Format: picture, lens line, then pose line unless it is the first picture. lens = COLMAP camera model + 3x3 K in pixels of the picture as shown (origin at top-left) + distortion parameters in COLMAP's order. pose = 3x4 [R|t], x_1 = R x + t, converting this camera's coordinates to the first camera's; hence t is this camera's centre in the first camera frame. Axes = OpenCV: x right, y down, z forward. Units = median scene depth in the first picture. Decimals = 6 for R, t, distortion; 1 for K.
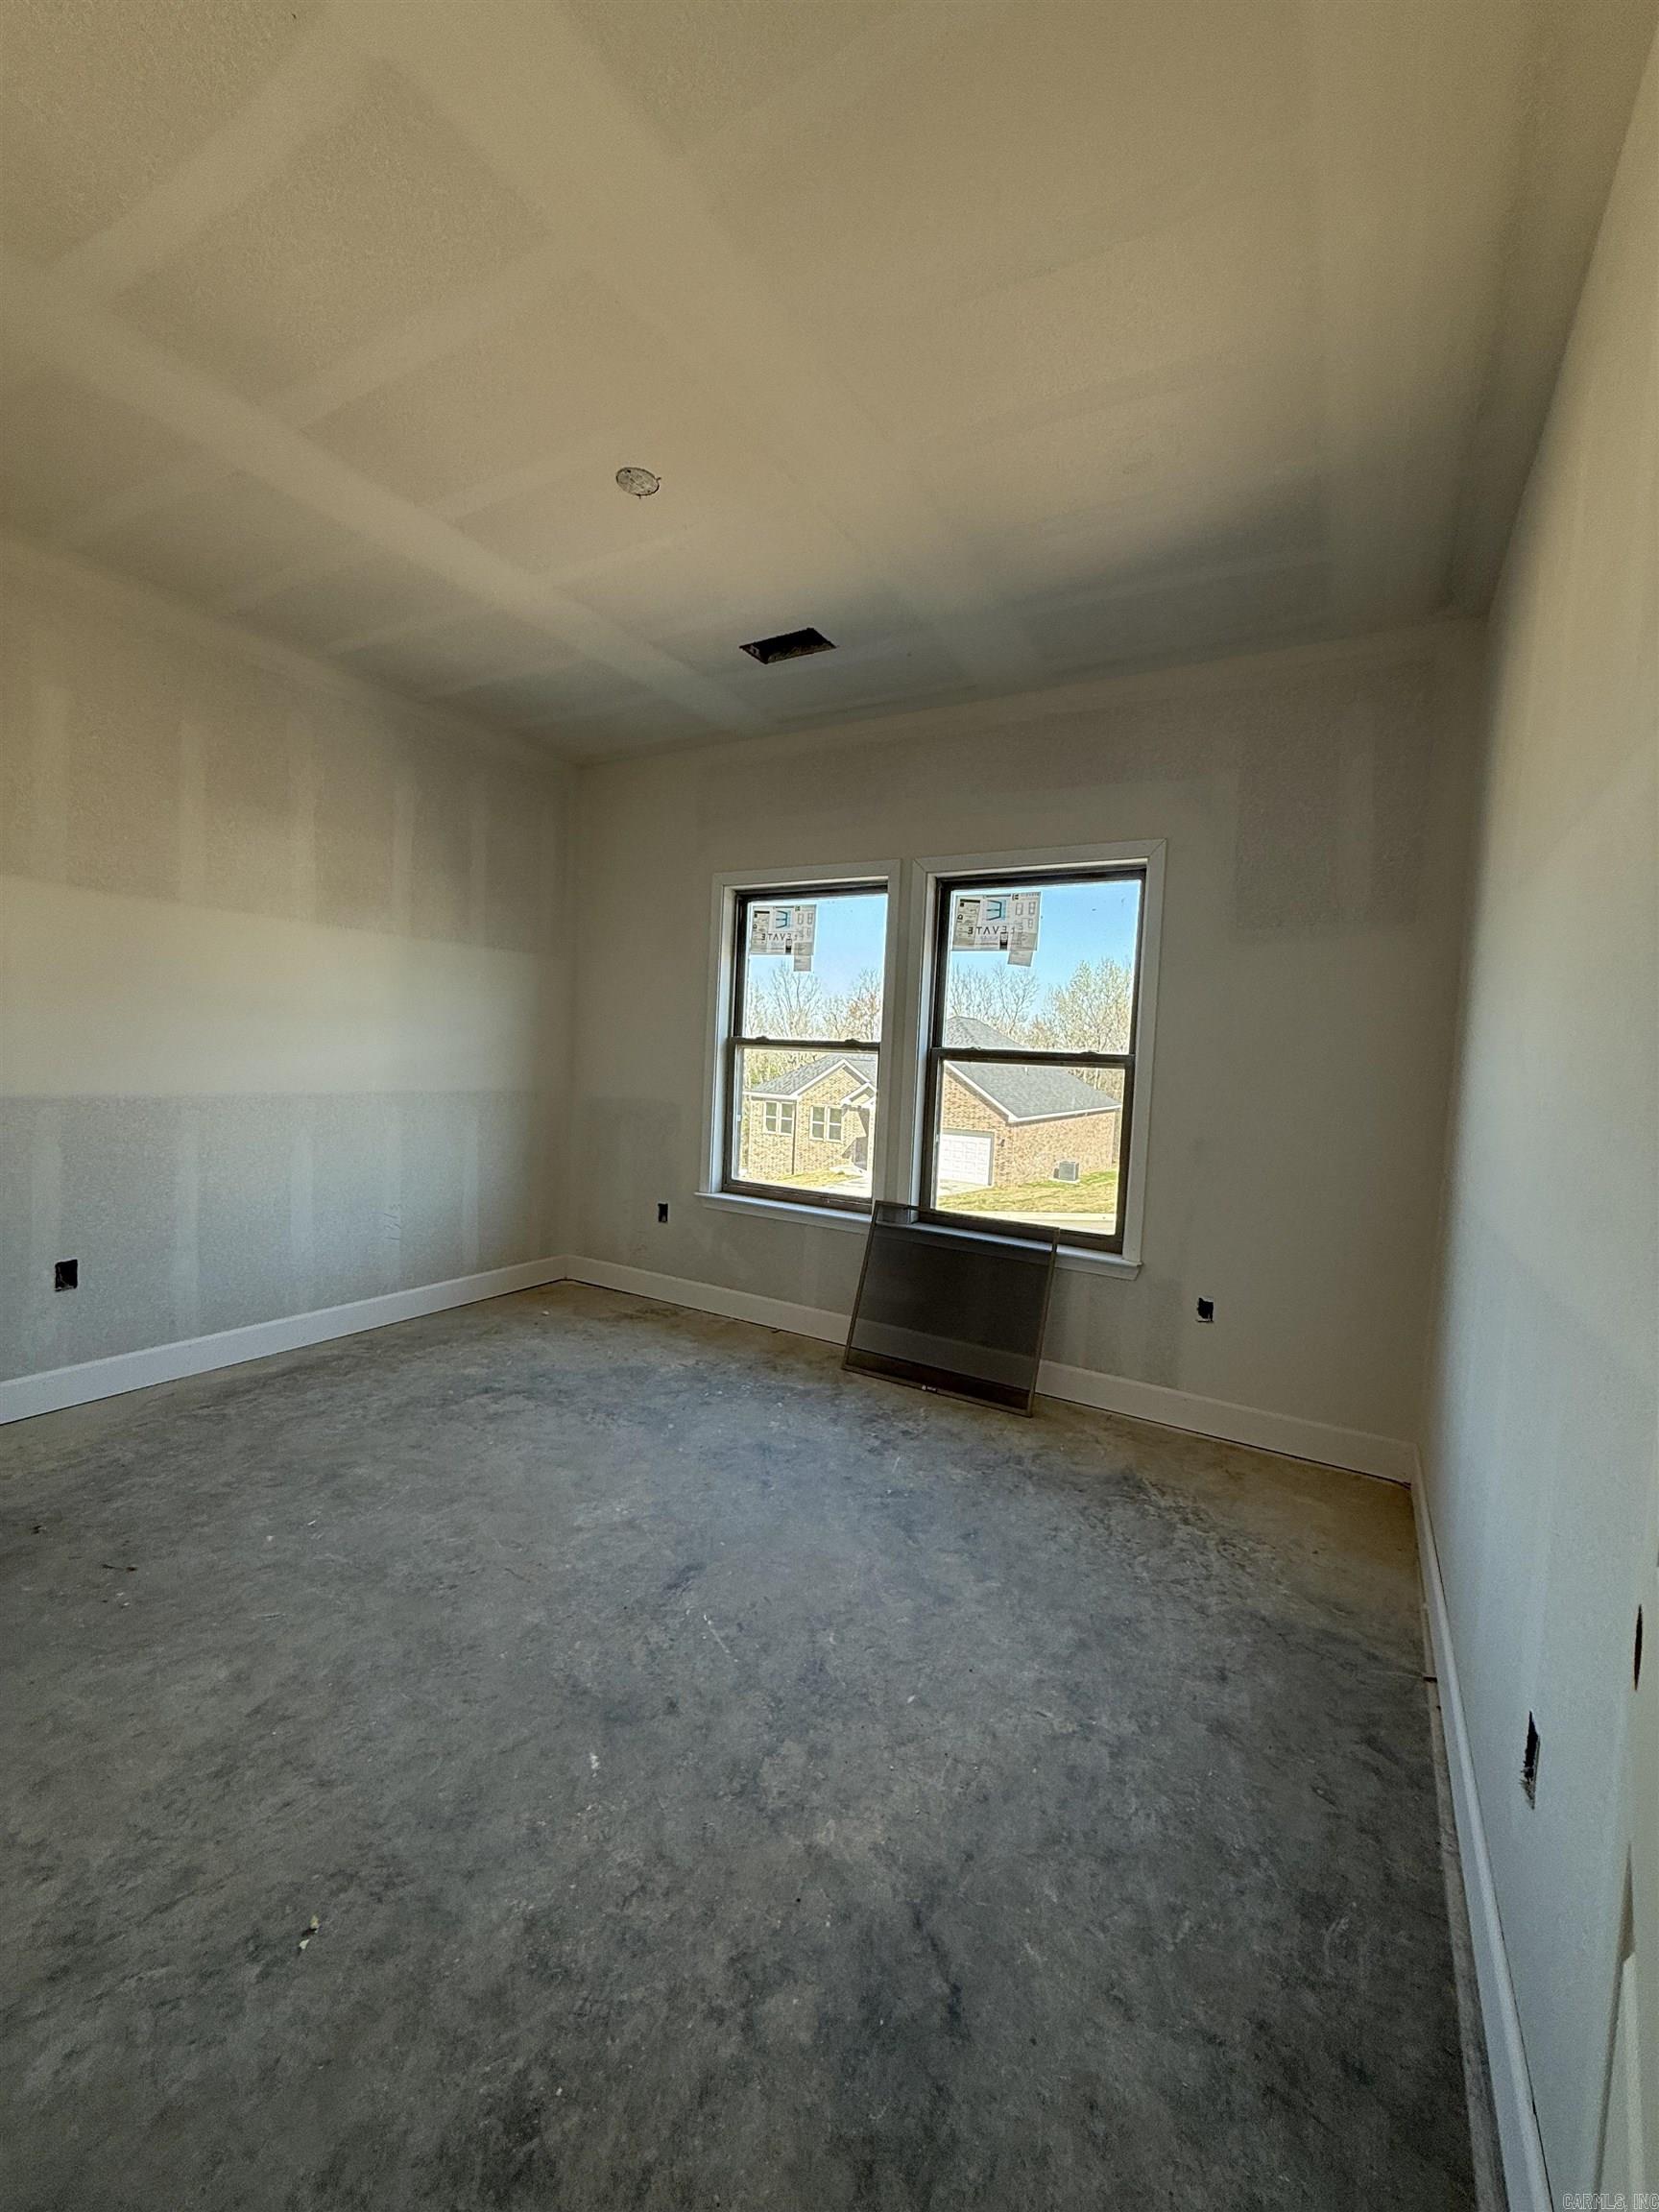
lens RADIAL K [[887.2, 0, 886.5], [0, 887.2, 1110.2], [0, 0, 1]] dist [0.000151, 0.000030]
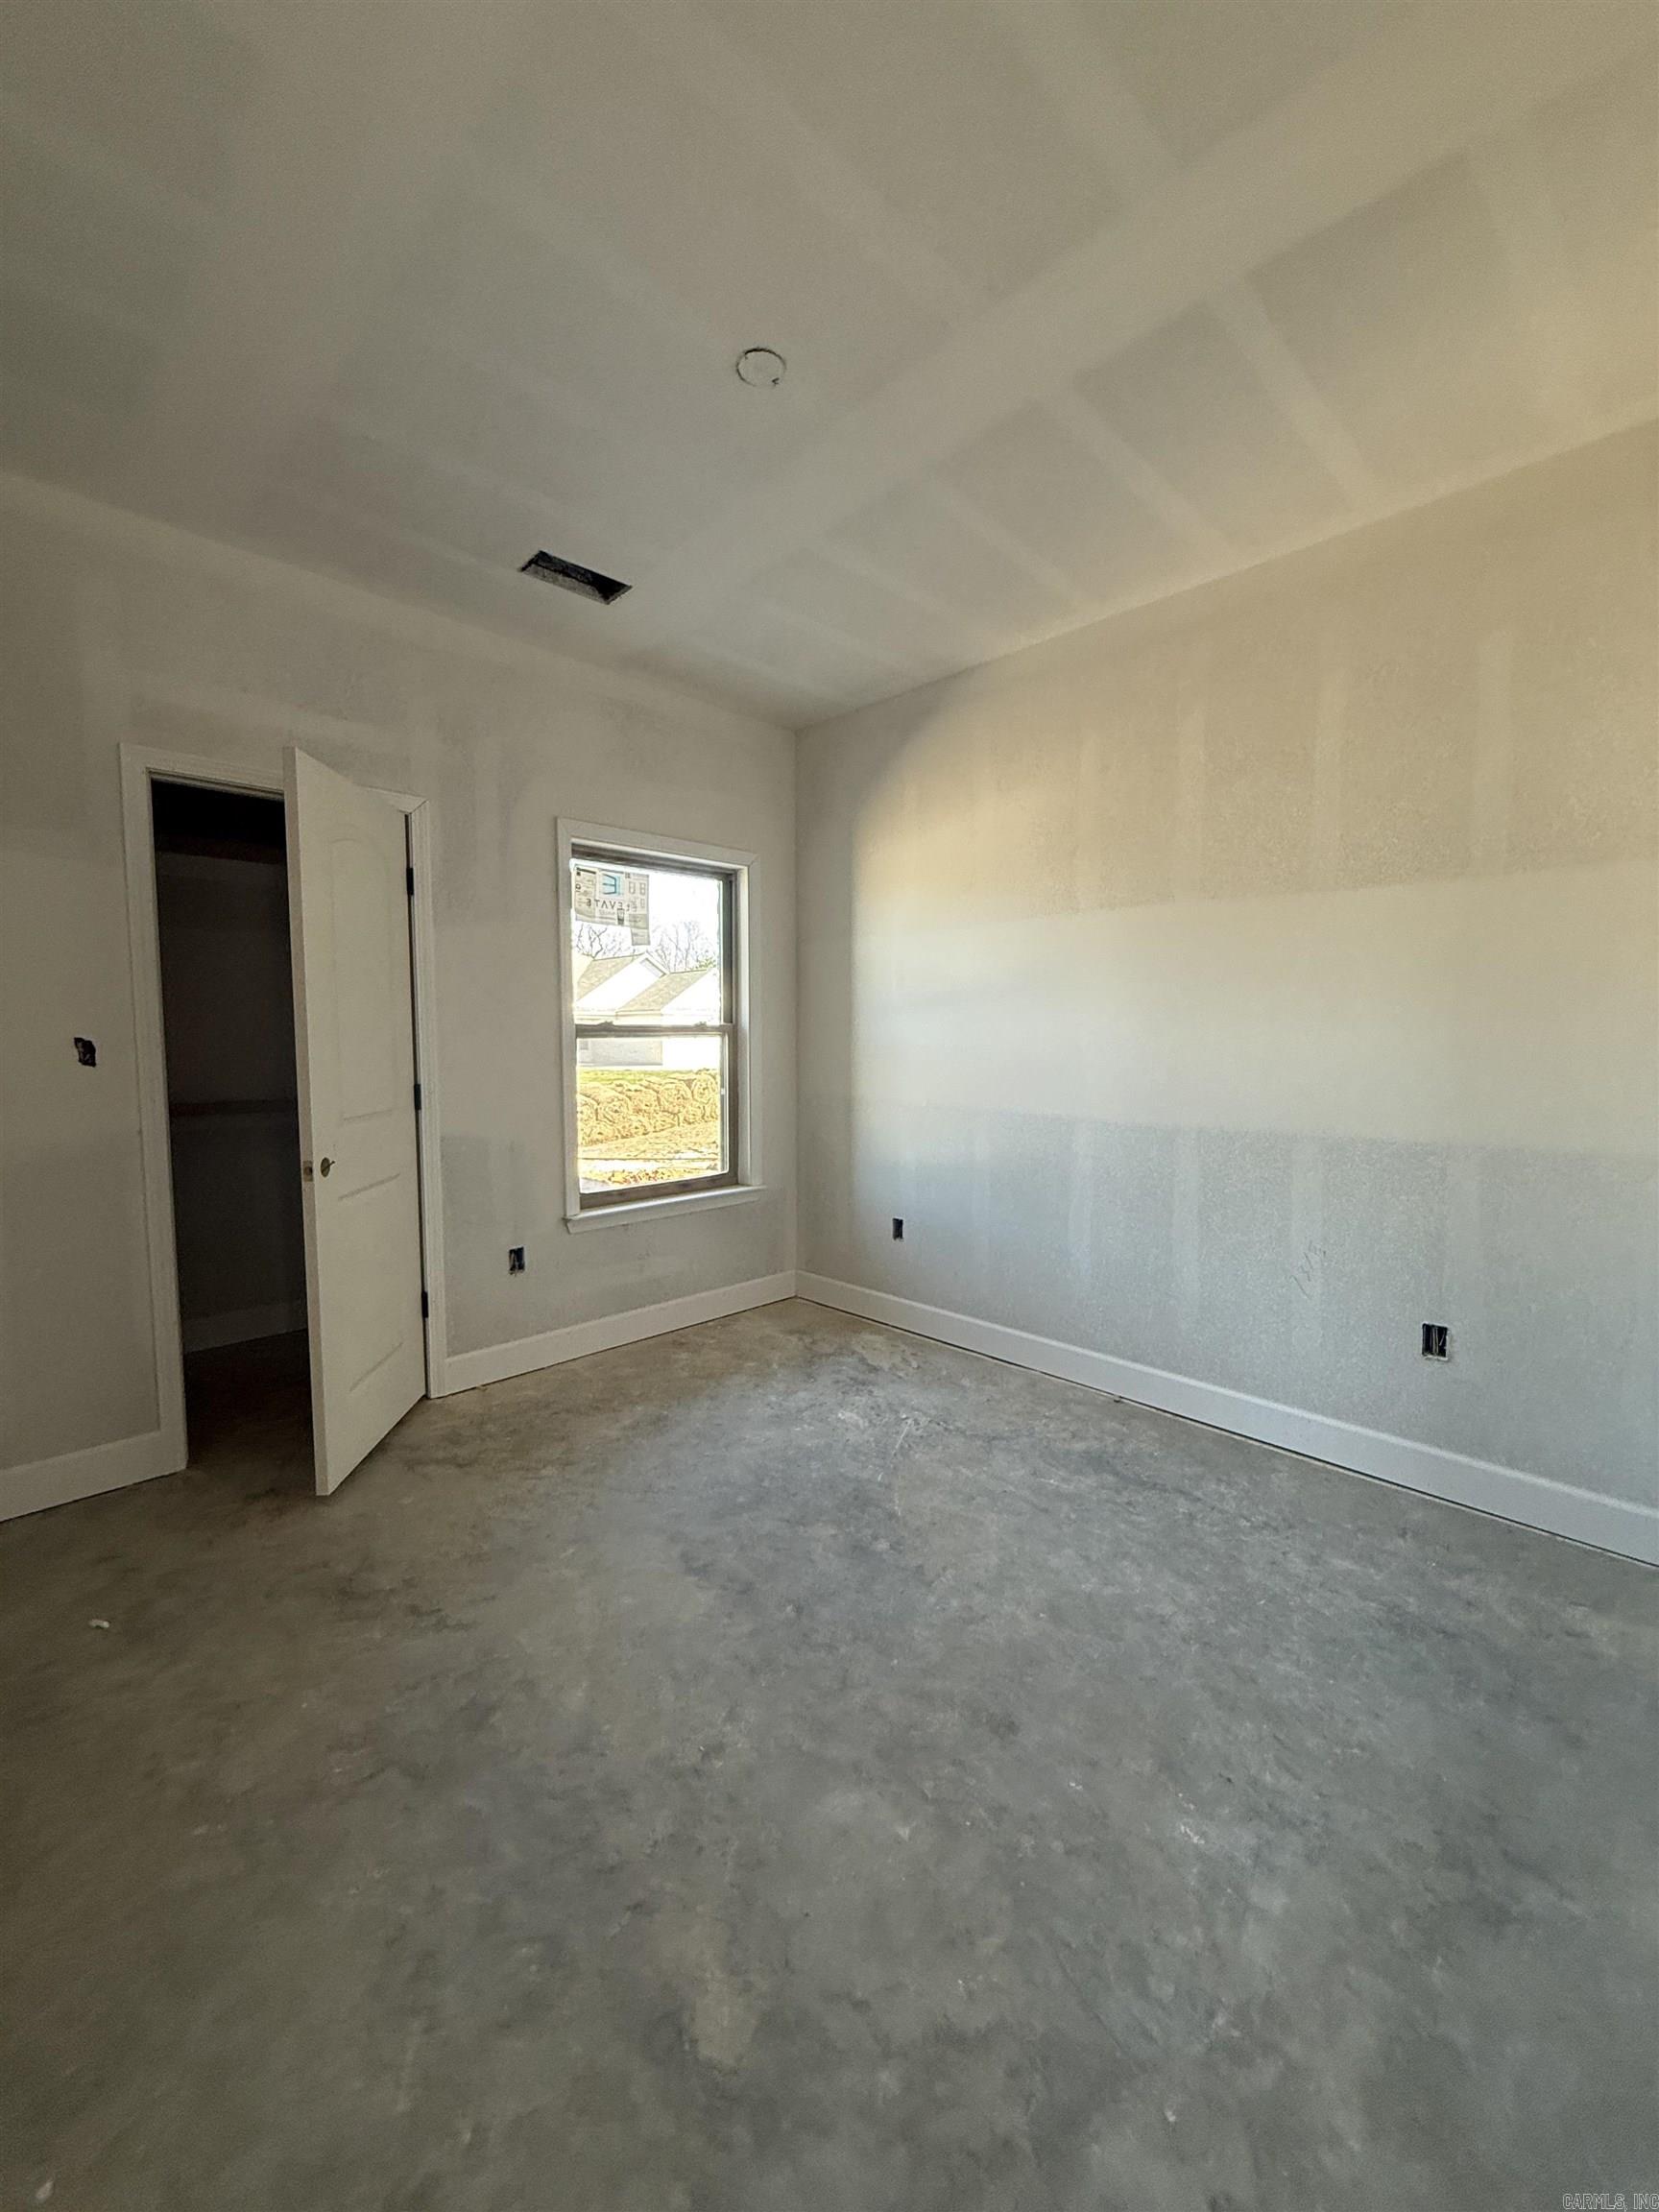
lens RADIAL K [[892.5, 0, 829.5], [0, 892.5, 1106.0], [0, 0, 1]] dist [0.000239, 0.000195]
pose [[0.303894, -0.129619, 0.943847, -0.901342], [0.084071, 0.990485, 0.108955, -0.075180], [-0.948989, 0.046240, 0.311900, 0.520489]]
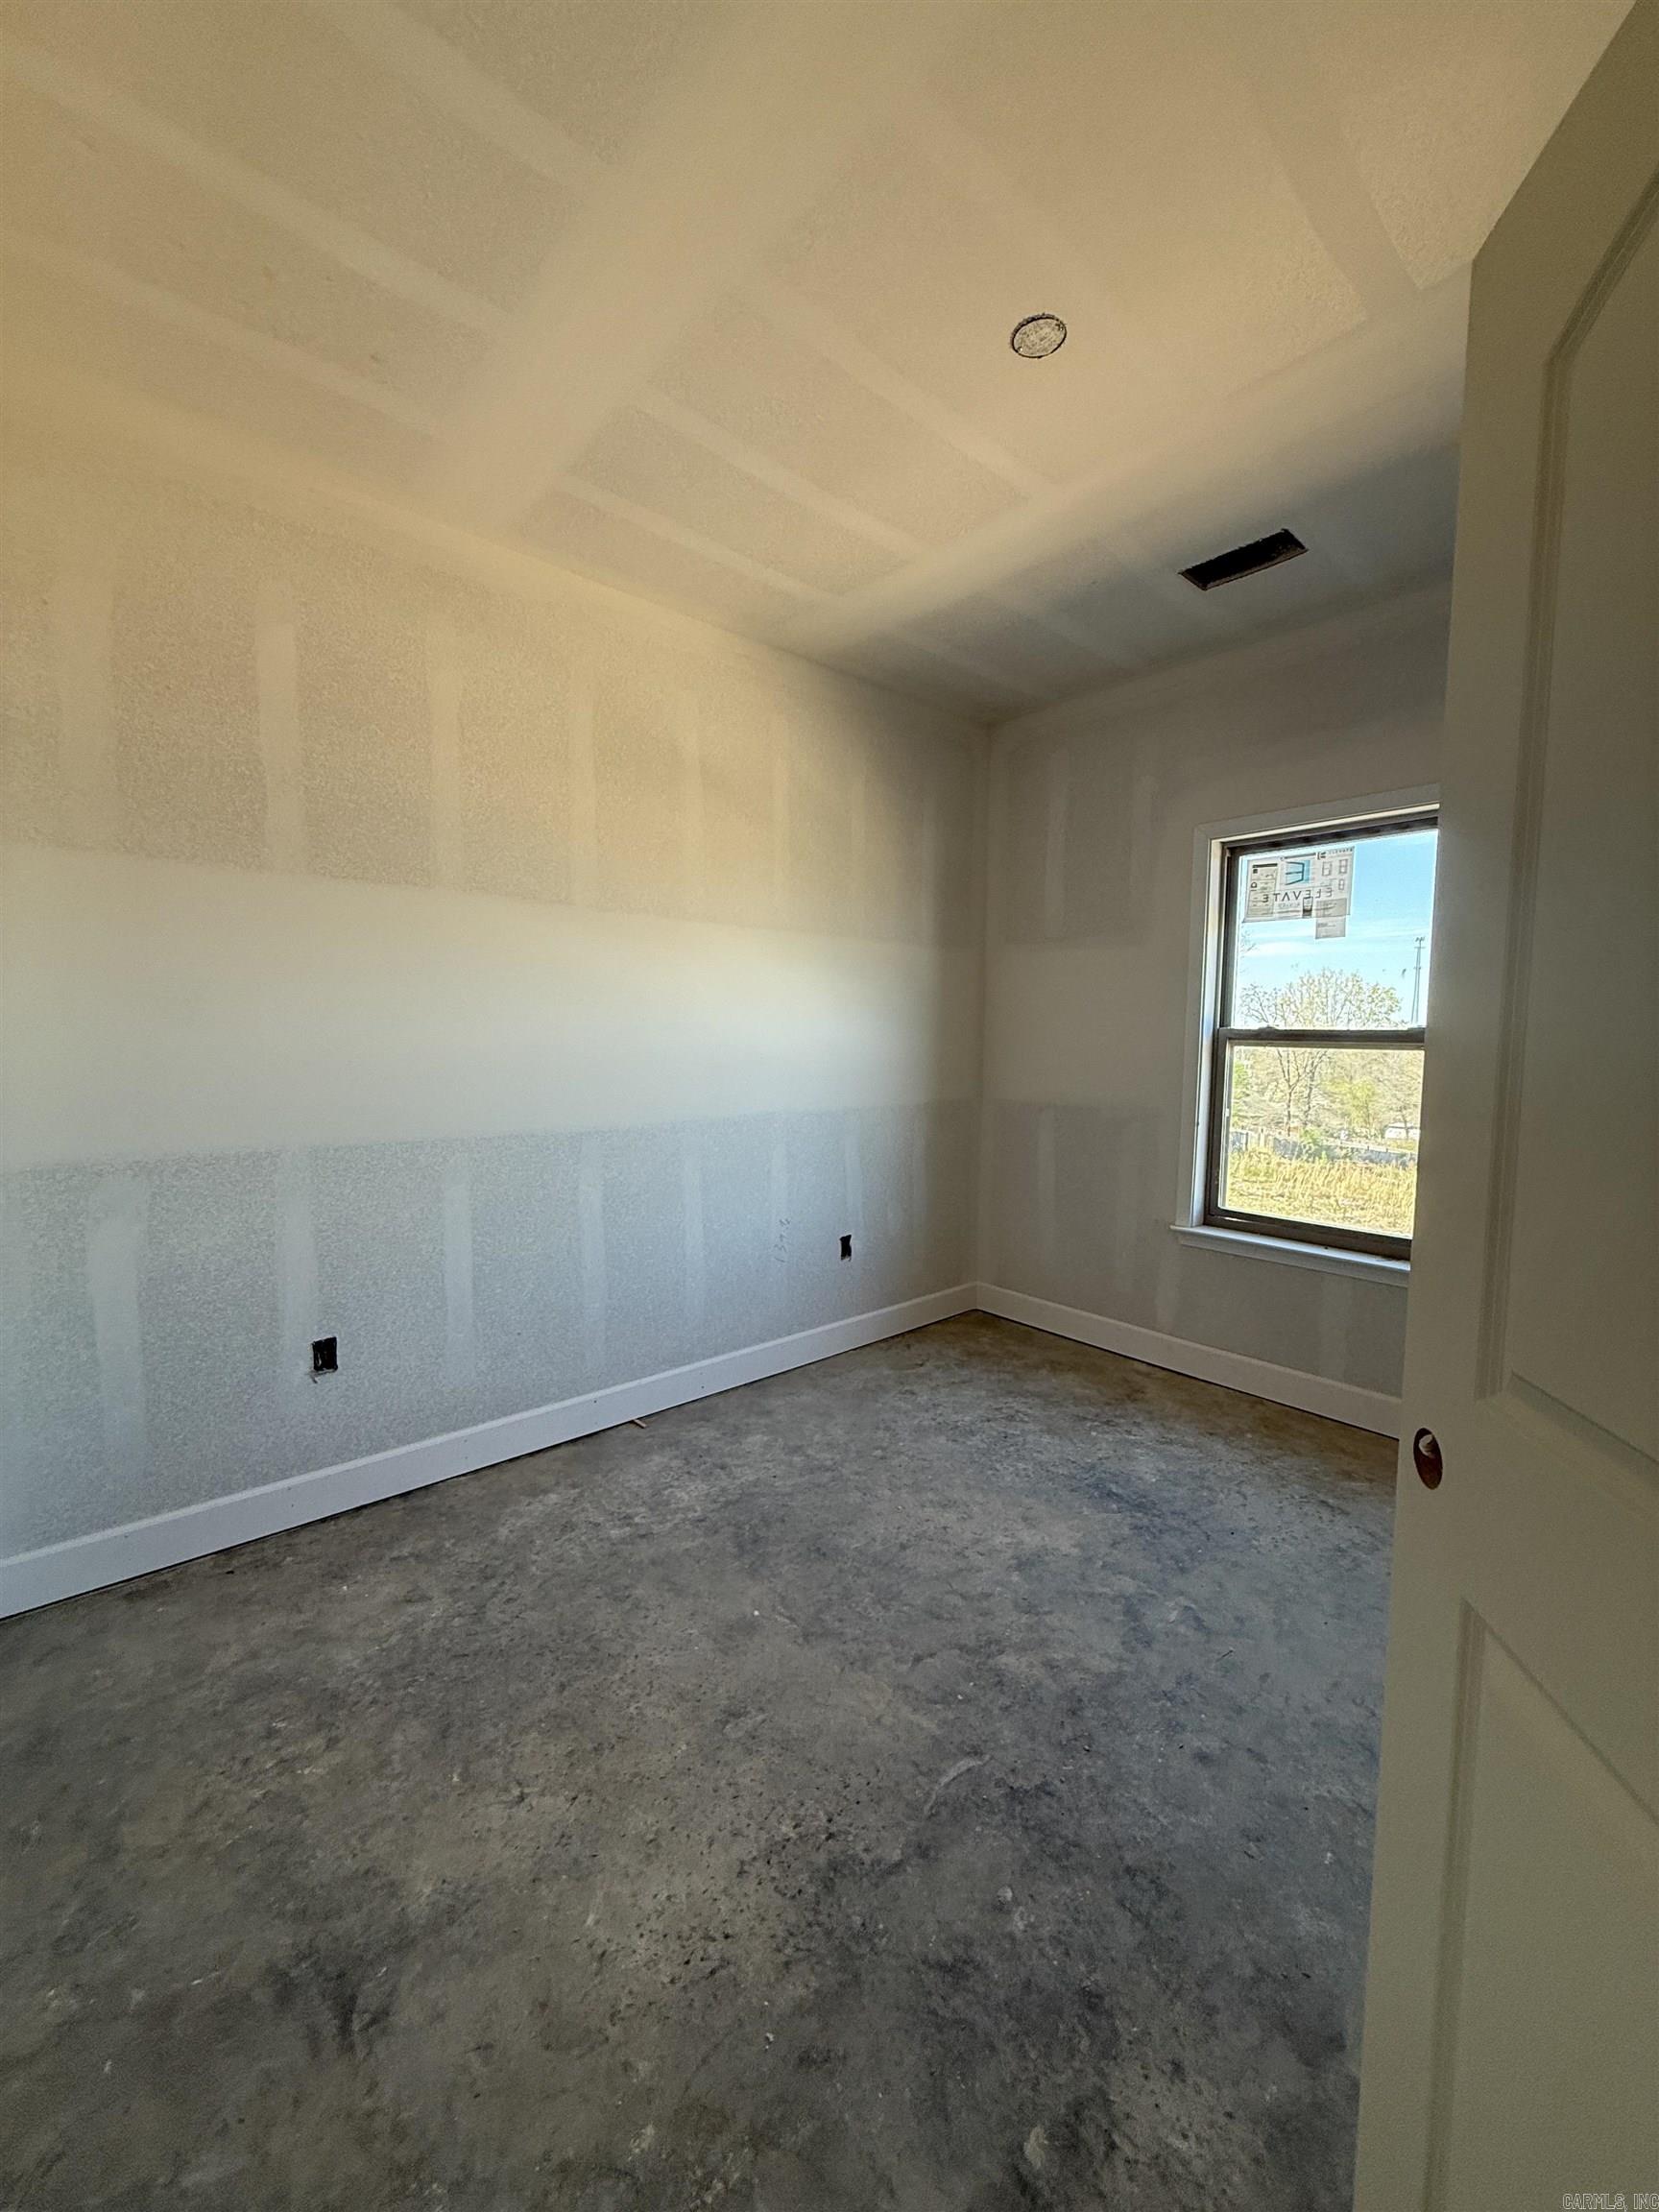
lens RADIAL K [[892.5, 0, 829.5], [0, 892.5, 1106.0], [0, 0, 1]] dist [0.000239, 0.000195]
pose [[0.935372, -0.006404, -0.353608, -0.219889], [0.008281, 0.999959, 0.003796, -0.019908], [0.353569, -0.006479, 0.935386, 0.135344]]
